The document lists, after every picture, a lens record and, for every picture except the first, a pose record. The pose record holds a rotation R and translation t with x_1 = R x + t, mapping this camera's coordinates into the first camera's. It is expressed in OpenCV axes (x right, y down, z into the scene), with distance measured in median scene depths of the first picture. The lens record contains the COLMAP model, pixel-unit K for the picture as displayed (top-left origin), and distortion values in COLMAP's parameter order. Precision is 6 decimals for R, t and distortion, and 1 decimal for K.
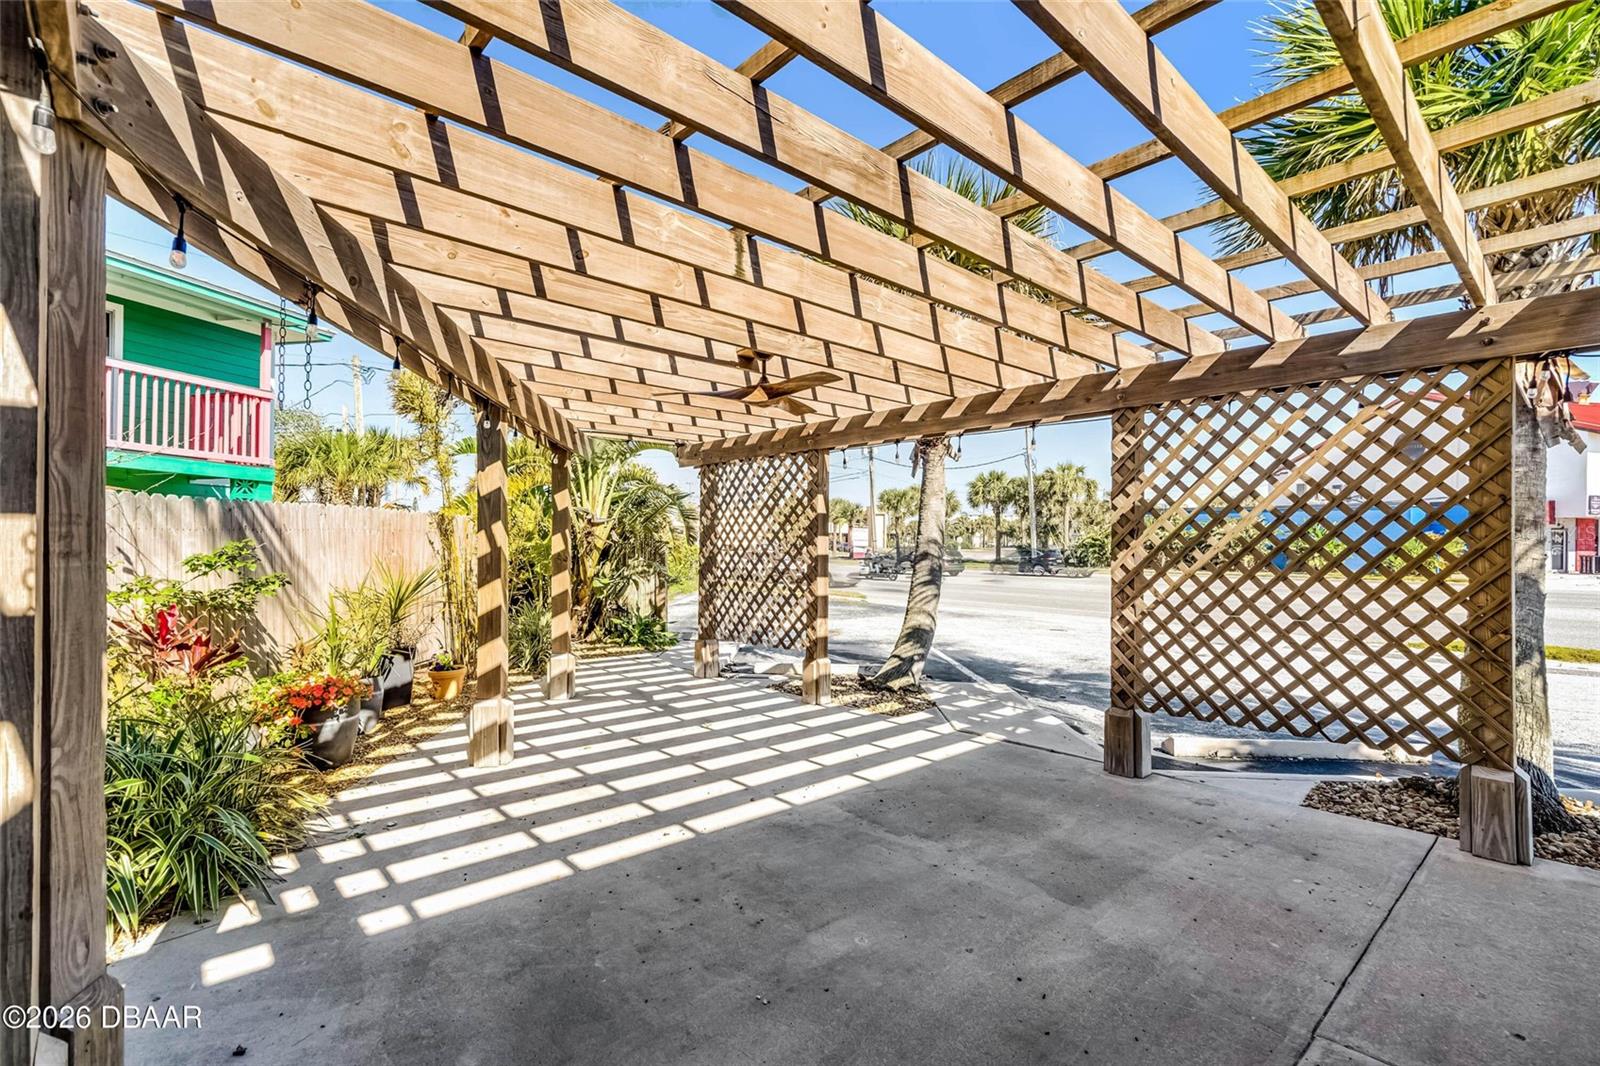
lens RADIAL K [[714.8, 0, 800.0], [0, 714.8, 533.0], [0, 0, 1]] dist [-0.002579, 0.000109]
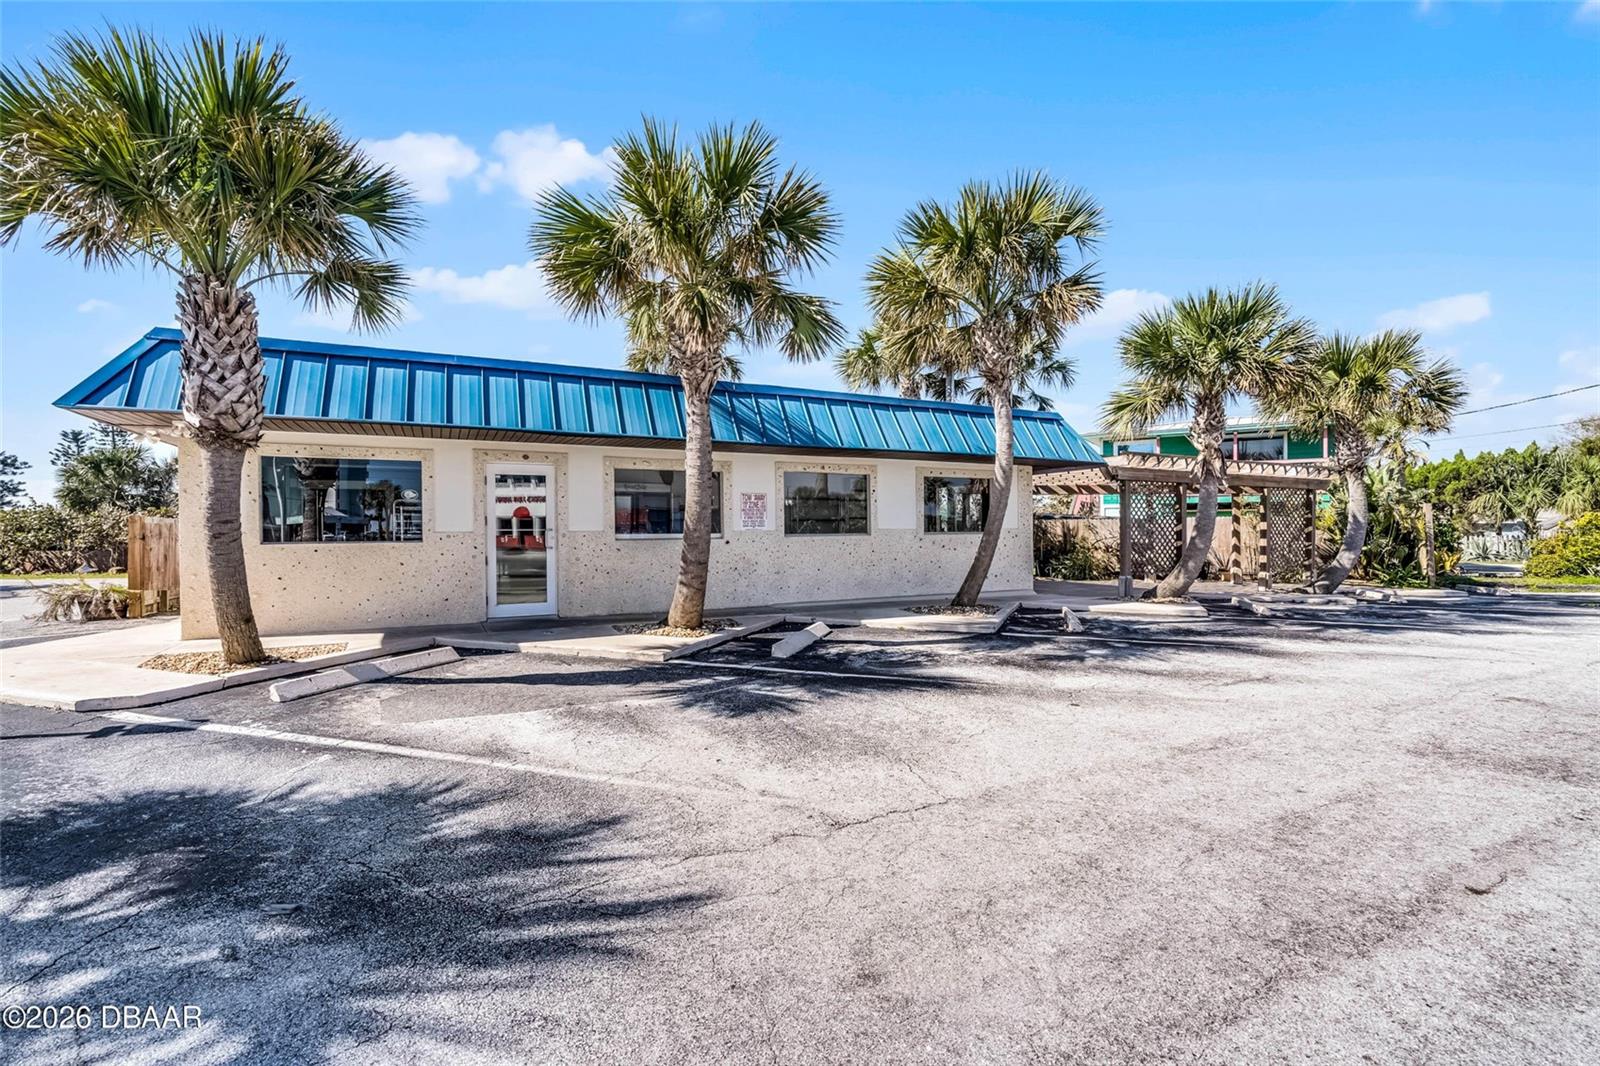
lens RADIAL K [[743.7, 0, 800.6], [0, 743.7, 540.5], [0, 0, 1]] dist [-0.003608, -0.000125]
pose [[-0.255996, 0.008415, -0.966641, 5.757782], [0.017366, 0.999841, 0.004105, 0.048777], [0.966522, -0.015736, -0.256102, 0.201830]]
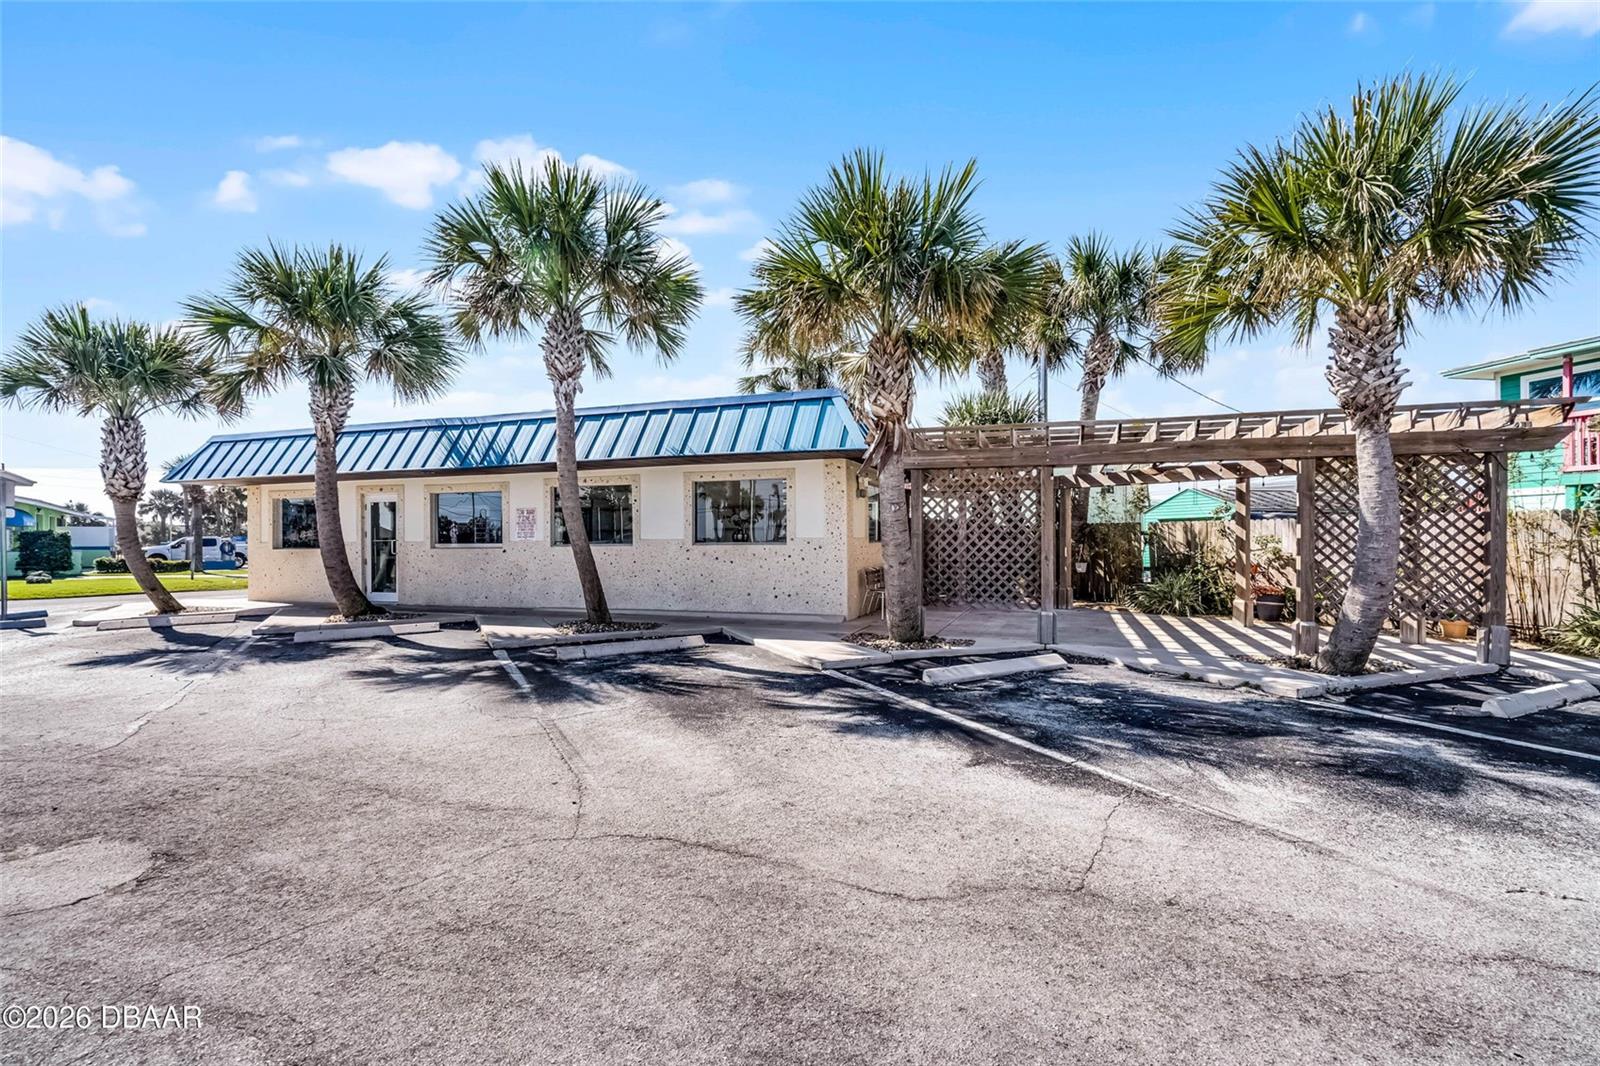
lens RADIAL K [[714.8, 0, 800.0], [0, 714.8, 533.0], [0, 0, 1]] dist [-0.002579, 0.000109]
pose [[-0.874664, -0.002585, -0.484724, 2.923824], [0.009367, 0.999709, -0.022234, 0.068490], [0.484640, -0.023988, -0.874385, 3.227072]]
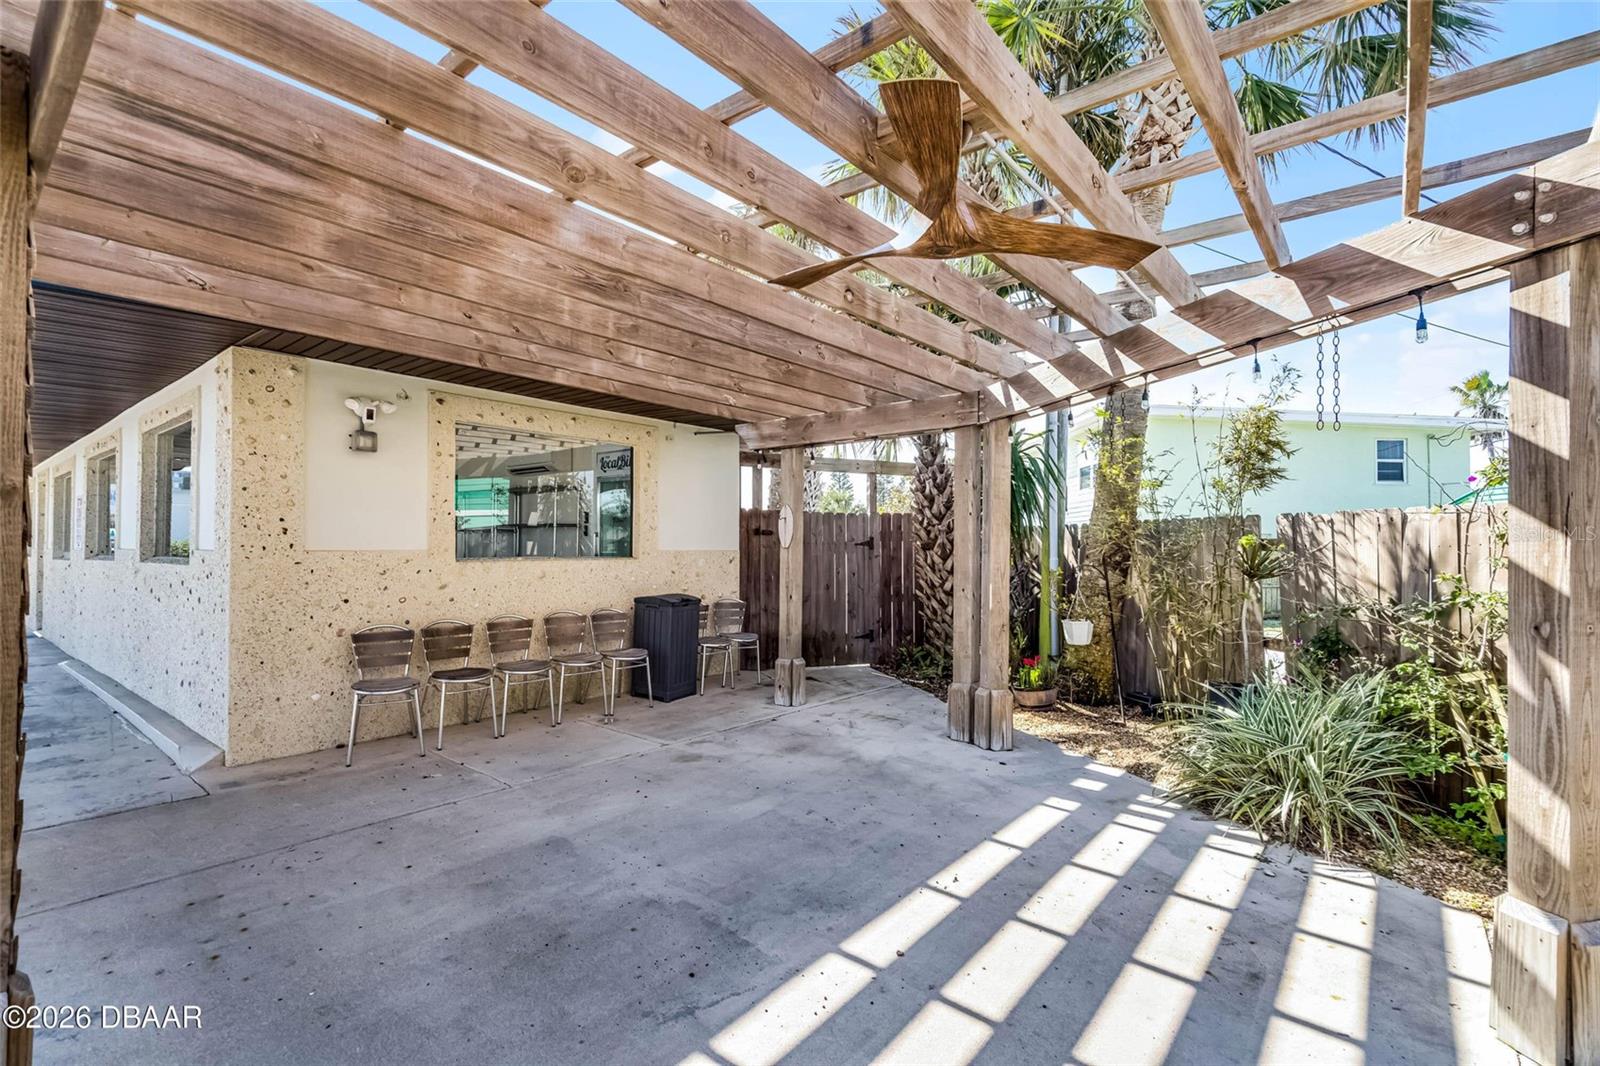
lens RADIAL K [[743.7, 0, 800.6], [0, 743.7, 540.5], [0, 0, 1]] dist [-0.003608, -0.000125]
pose [[-0.987206, -0.018751, -0.158343, 0.148368], [-0.015022, 0.999582, -0.024719, 0.033346], [0.158740, -0.022024, -0.987075, 1.810196]]
